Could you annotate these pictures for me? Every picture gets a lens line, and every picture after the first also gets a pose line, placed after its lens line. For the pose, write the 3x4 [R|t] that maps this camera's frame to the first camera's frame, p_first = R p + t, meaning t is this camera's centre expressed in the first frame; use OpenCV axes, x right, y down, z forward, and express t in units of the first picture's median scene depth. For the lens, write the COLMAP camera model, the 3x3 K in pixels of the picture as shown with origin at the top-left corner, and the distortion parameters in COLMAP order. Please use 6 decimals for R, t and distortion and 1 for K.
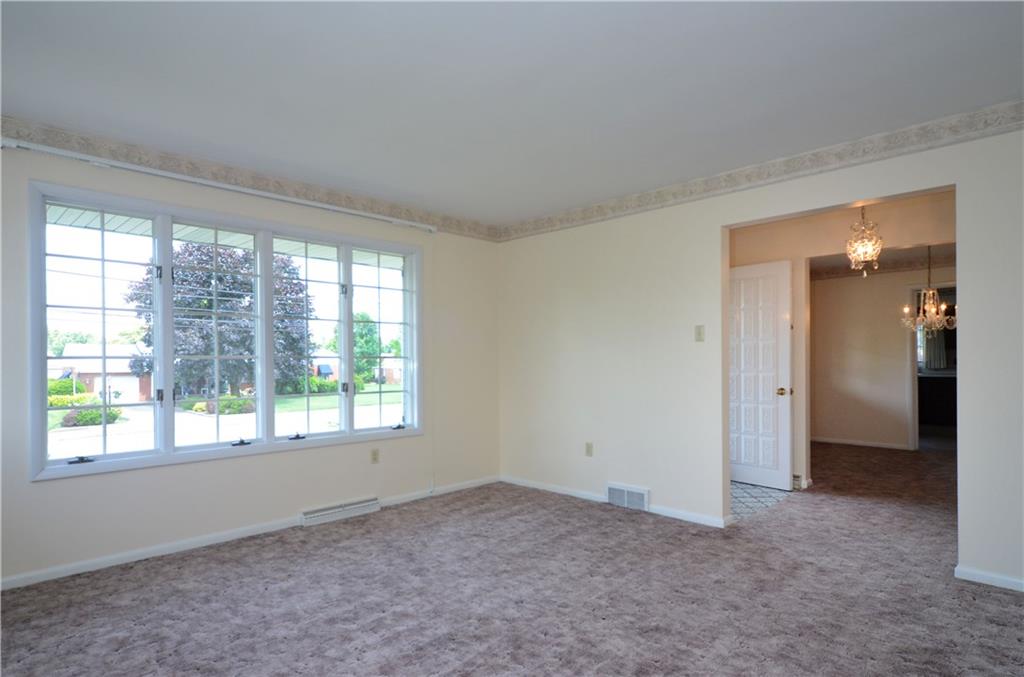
lens RADIAL K [[546.4, 0, 534.8], [0, 546.4, 359.3], [0, 0, 1]] dist [-0.006552, -0.000107]
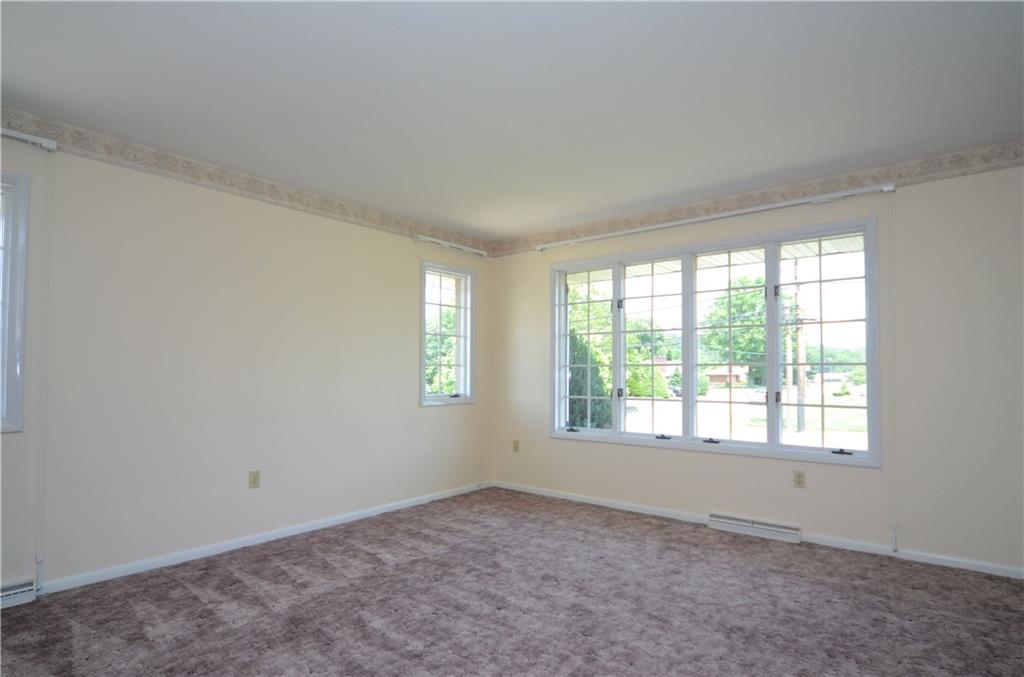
lens RADIAL K [[546.4, 0, 523.8], [0, 546.4, 340.6], [0, 0, 1]] dist [-0.006552, -0.000107]
pose [[0.094624, -0.050878, -0.994212, 0.631575], [0.002493, 0.998702, -0.050871, 0.004560], [0.995510, 0.002335, 0.094628, 0.583202]]
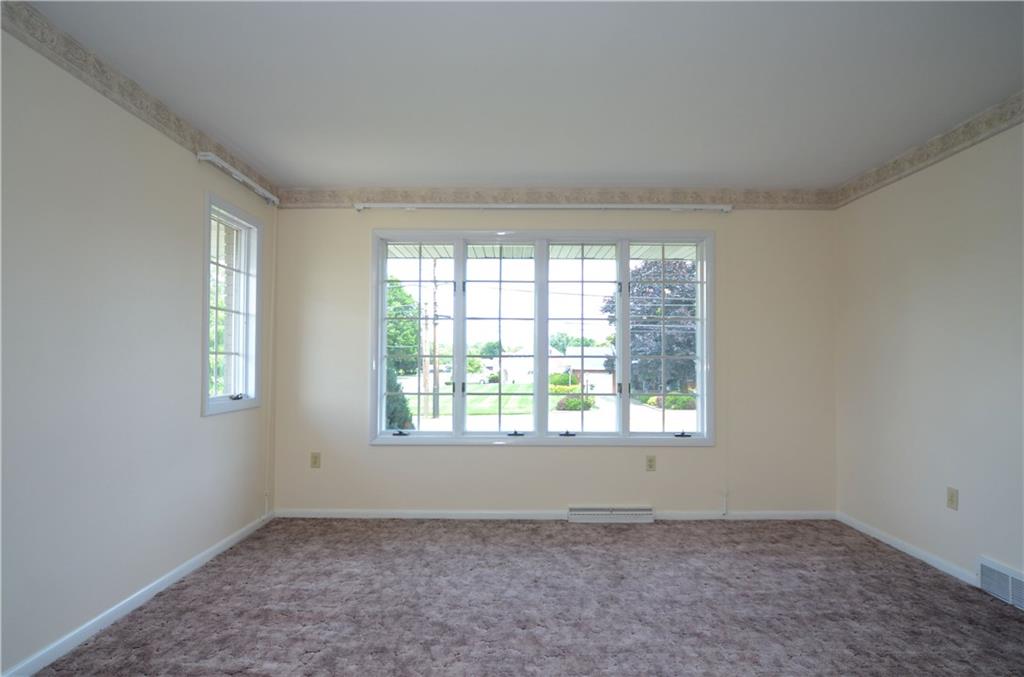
lens RADIAL K [[546.4, 0, 527.1], [0, 546.4, 341.1], [0, 0, 1]] dist [-0.006552, -0.000107]
pose [[0.698239, -0.020347, -0.715575, 0.274656], [-0.004439, 0.999454, -0.032750, 0.003118], [0.715851, 0.026043, 0.697767, 0.235773]]
